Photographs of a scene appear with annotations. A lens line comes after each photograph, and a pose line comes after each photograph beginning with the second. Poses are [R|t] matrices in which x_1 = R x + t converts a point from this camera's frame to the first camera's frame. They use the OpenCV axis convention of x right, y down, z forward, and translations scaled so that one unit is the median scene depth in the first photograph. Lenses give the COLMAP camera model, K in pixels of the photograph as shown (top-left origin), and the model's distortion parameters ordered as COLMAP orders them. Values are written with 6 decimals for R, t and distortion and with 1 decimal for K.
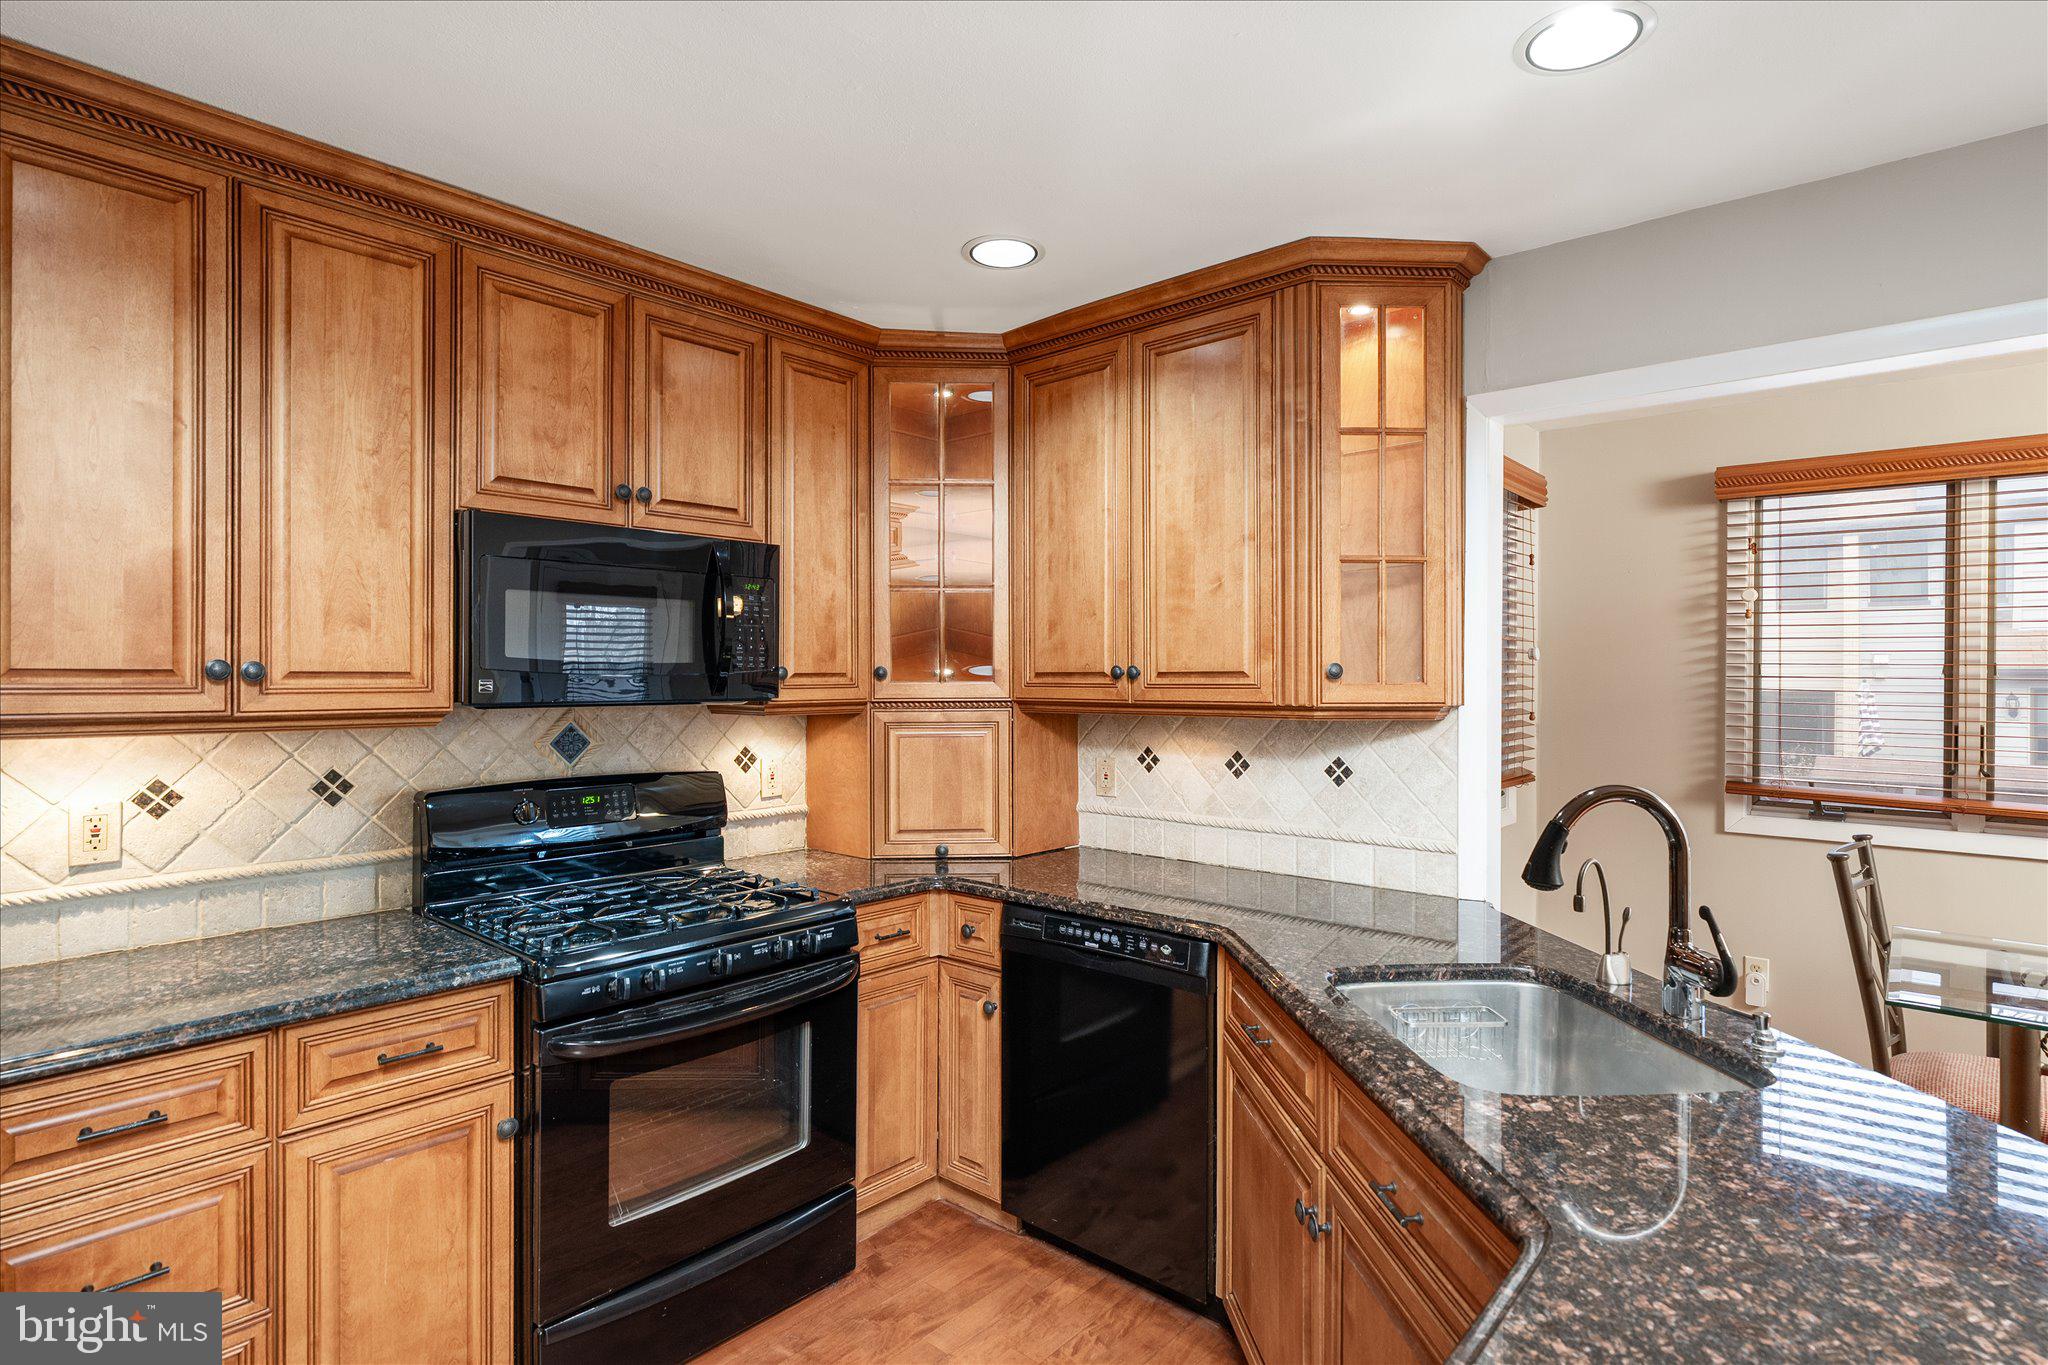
lens RADIAL K [[1017.4, 0, 1017.3], [0, 1017.4, 680.9], [0, 0, 1]] dist [-0.003486, 0.000481]
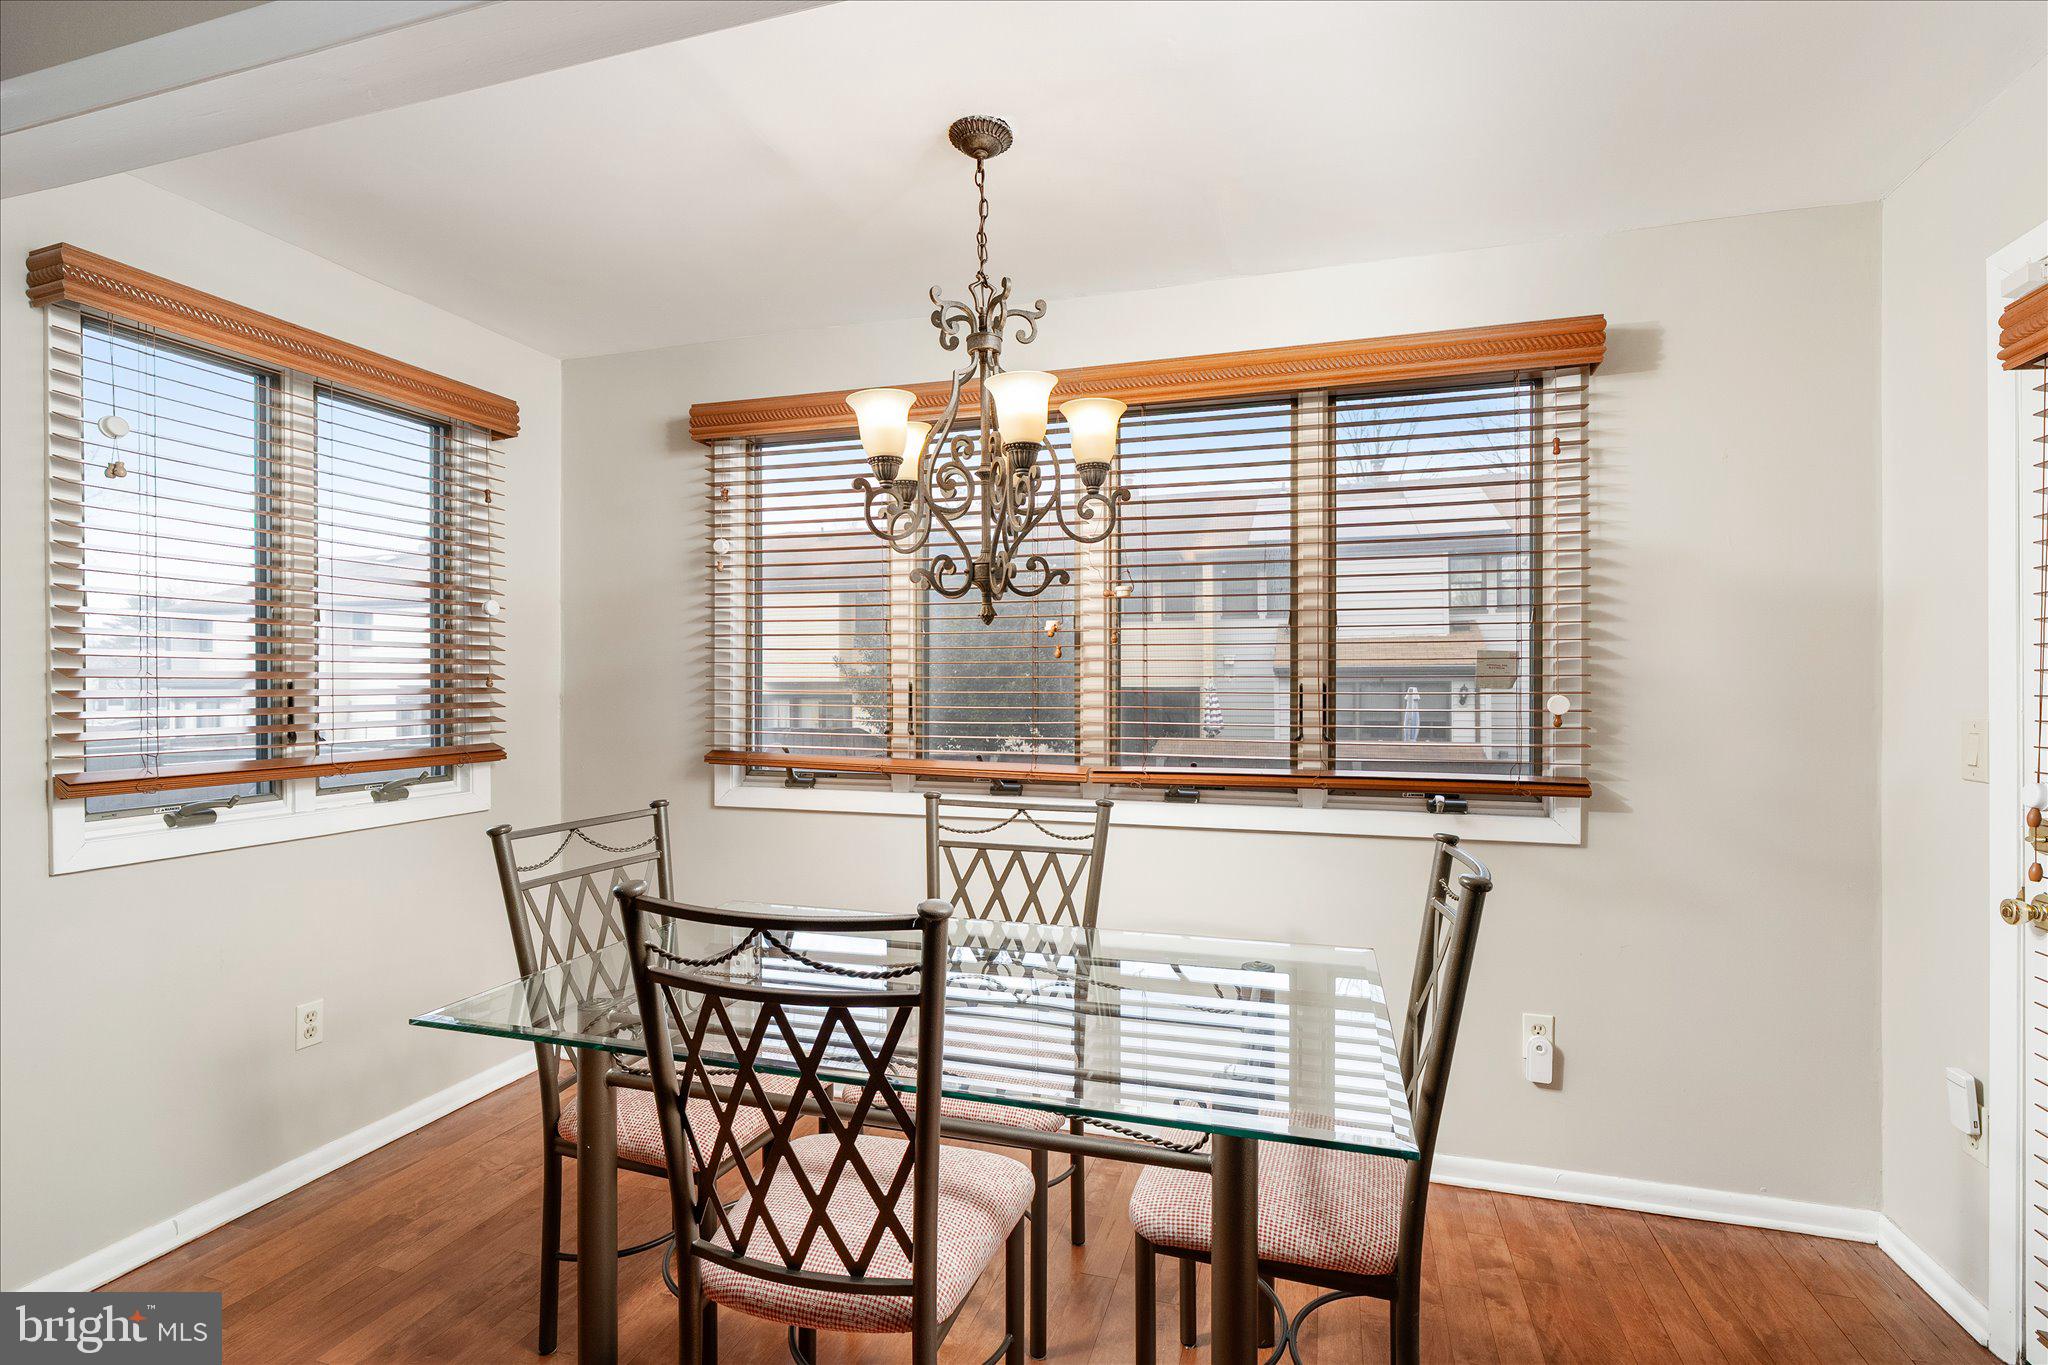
lens RADIAL K [[960.3, 0, 1029.5], [0, 960.3, 688.3], [0, 0, 1]] dist [-0.001347, 0.001765]
pose [[0.899387, -0.002744, 0.437146, 0.845726], [0.002406, 0.999996, 0.001326, 0.061910], [-0.437148, -0.000141, 0.899390, 0.144307]]
